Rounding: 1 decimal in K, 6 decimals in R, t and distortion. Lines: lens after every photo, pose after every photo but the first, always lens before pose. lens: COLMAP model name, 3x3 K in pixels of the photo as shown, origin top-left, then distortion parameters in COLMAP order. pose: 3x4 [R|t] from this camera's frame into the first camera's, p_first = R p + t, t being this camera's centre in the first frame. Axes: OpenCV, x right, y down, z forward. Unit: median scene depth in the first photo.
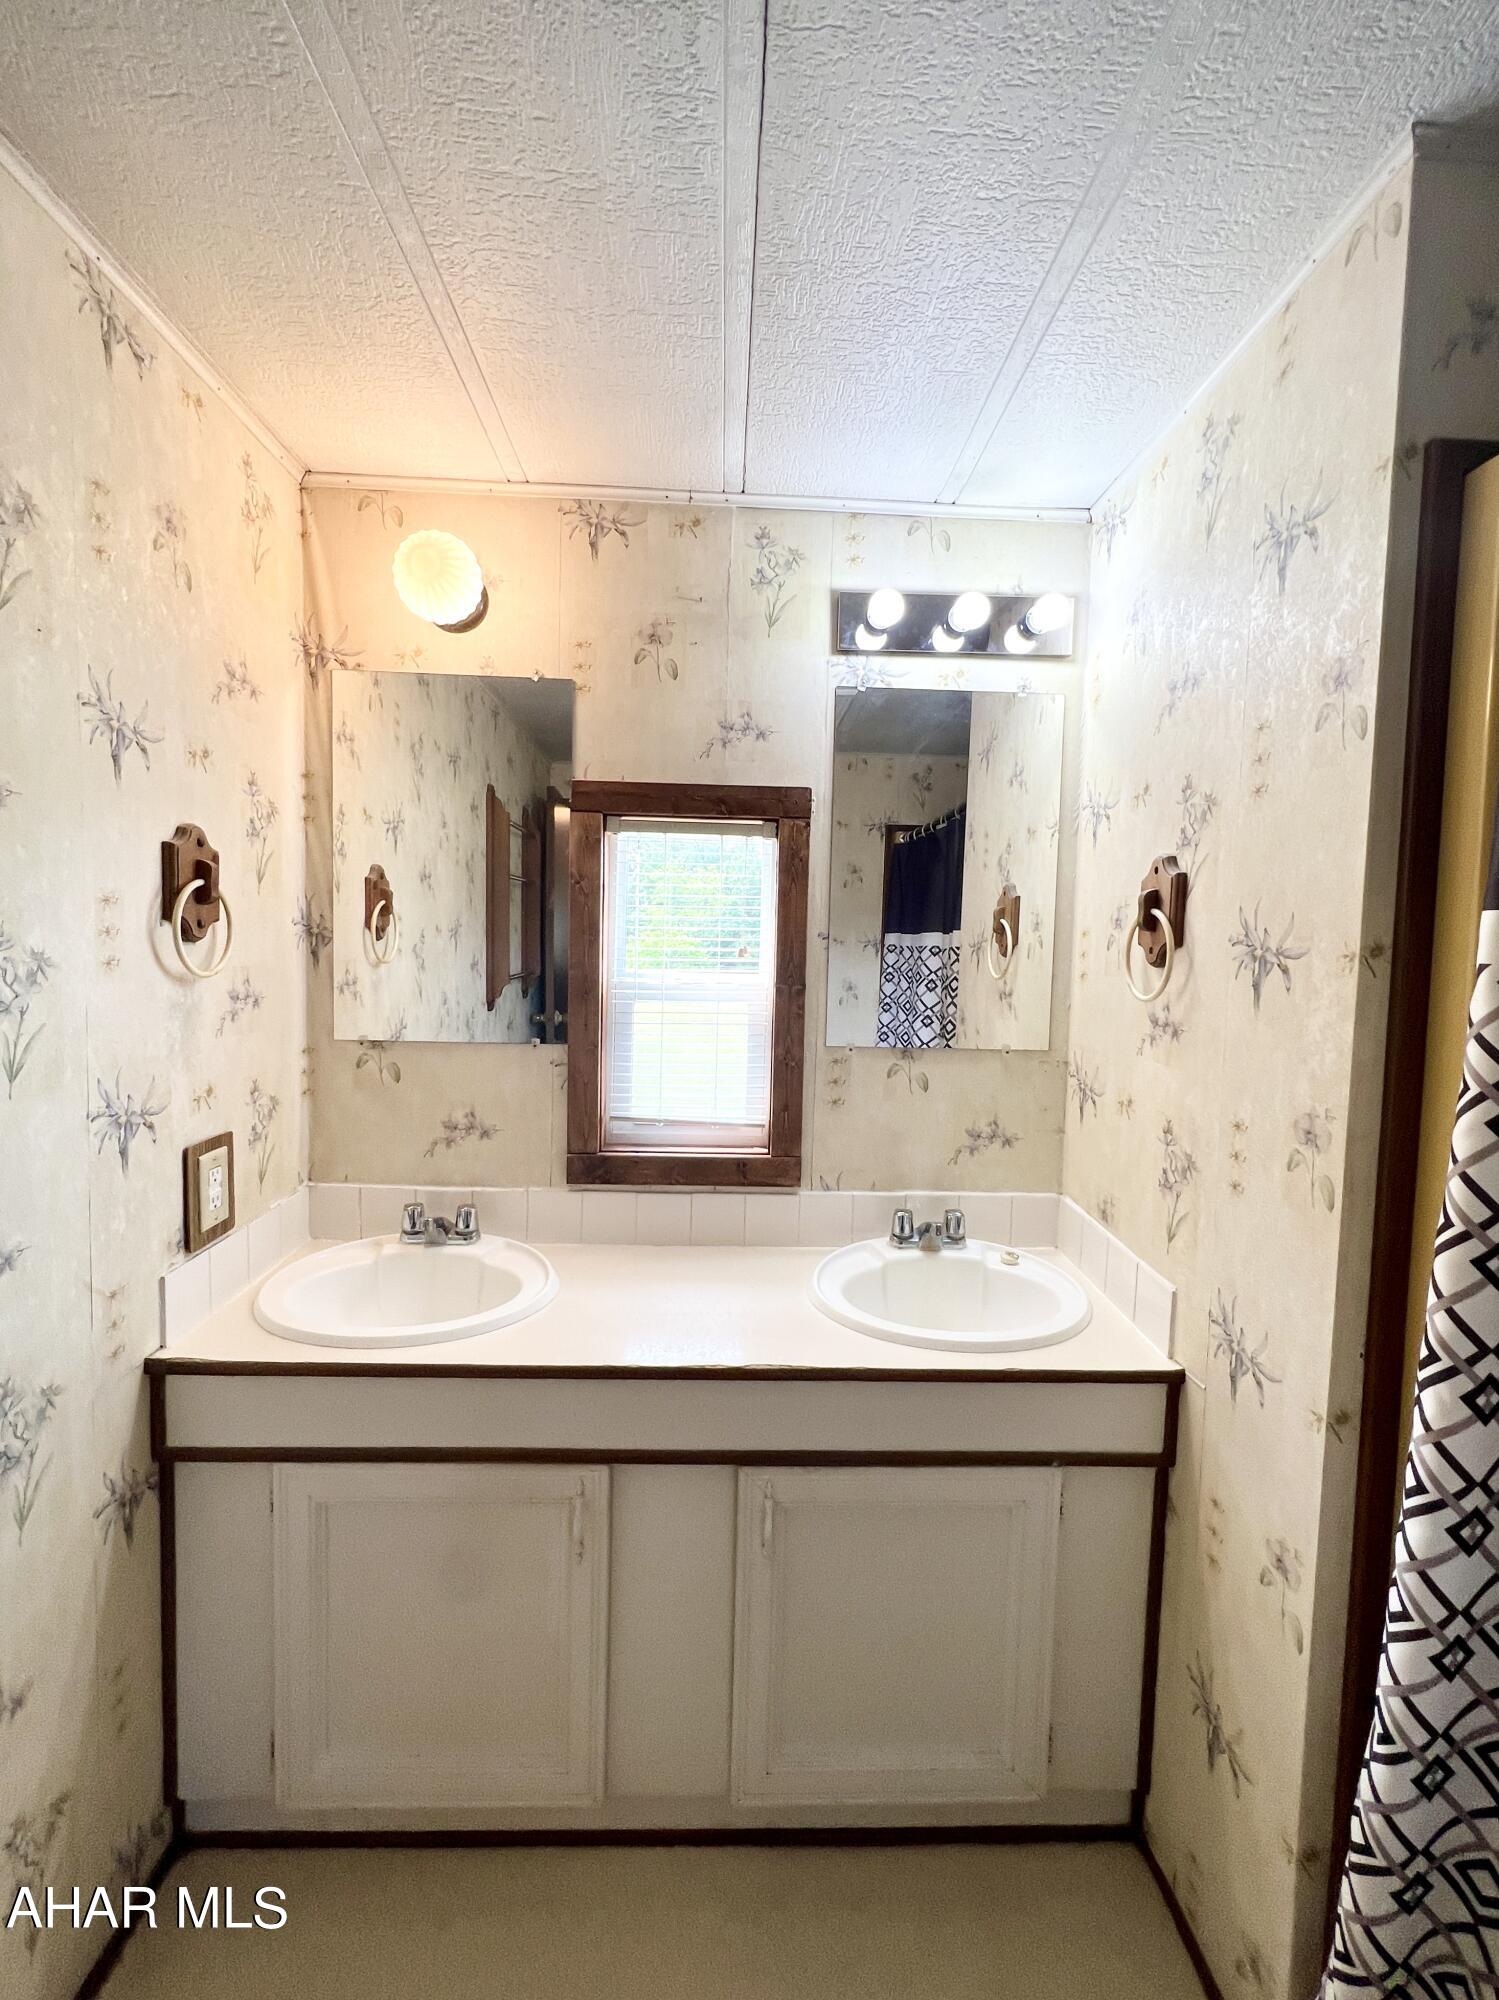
lens RADIAL K [[845.5, 0, 758.1], [0, 845.5, 991.9], [0, 0, 1]] dist [-0.002968, -0.000319]
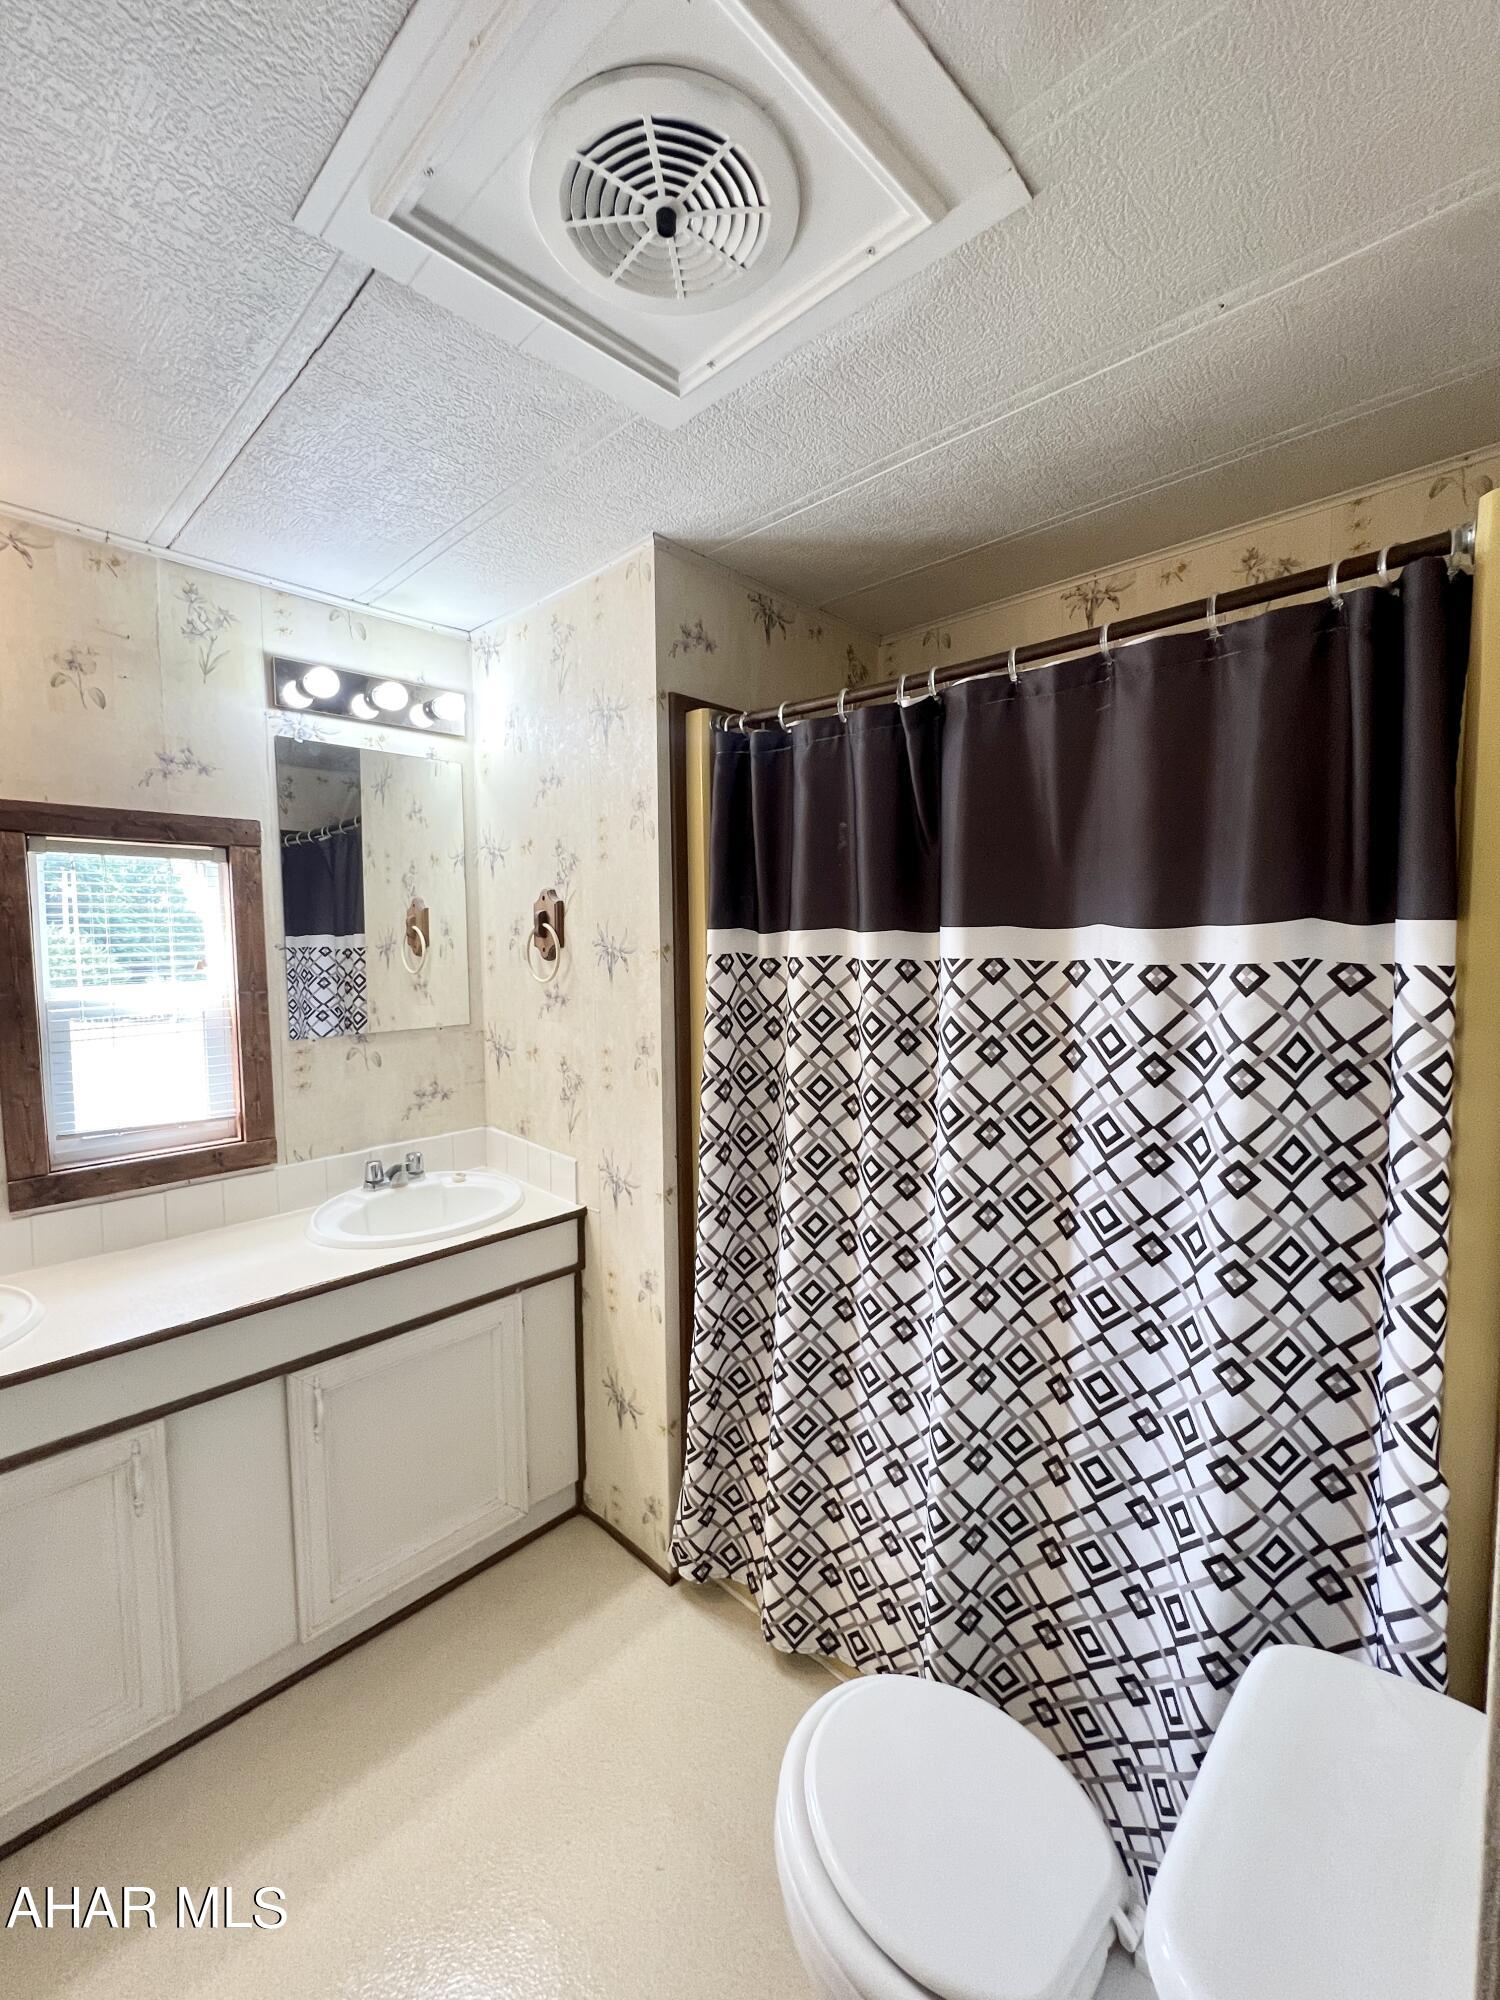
lens RADIAL K [[845.5, 0, 750.4], [0, 845.5, 992.3], [0, 0, 1]] dist [-0.002968, -0.000319]
pose [[0.719289, -0.079150, 0.690188, -0.285783], [0.067277, 0.996755, 0.044193, -0.012491], [-0.691446, 0.014646, 0.722279, -0.320401]]
